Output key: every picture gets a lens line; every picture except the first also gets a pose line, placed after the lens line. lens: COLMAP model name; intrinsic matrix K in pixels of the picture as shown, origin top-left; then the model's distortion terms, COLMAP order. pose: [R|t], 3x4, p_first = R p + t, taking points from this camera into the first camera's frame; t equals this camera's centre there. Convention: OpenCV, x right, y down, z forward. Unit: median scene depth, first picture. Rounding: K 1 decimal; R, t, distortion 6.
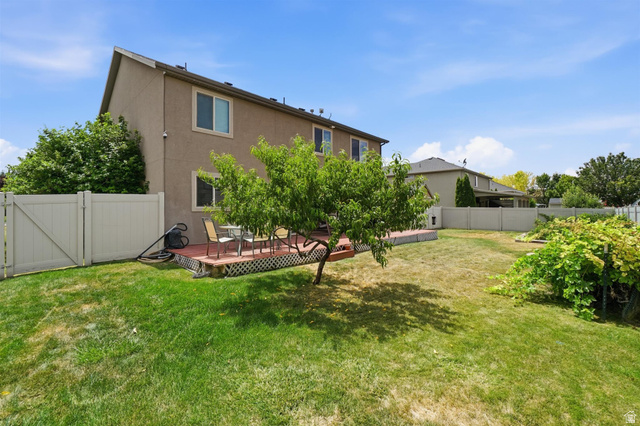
lens RADIAL K [[275.2, 0, 320.0], [0, 275.2, 213.0], [0, 0, 1]] dist [-0.002371, -0.000453]
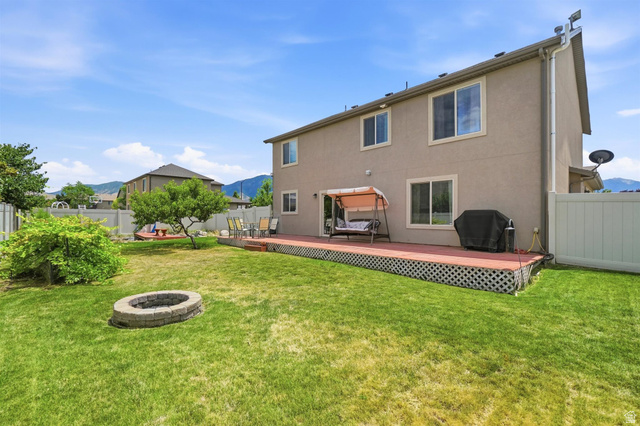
lens RADIAL K [[275.2, 0, 320.0], [0, 275.2, 213.0], [0, 0, 1]] dist [-0.002371, -0.000453]
pose [[0.004154, -0.007456, -0.999964, 0.846796], [0.006897, 0.999949, -0.007427, -0.002151], [0.999968, -0.006866, 0.004206, 0.831103]]
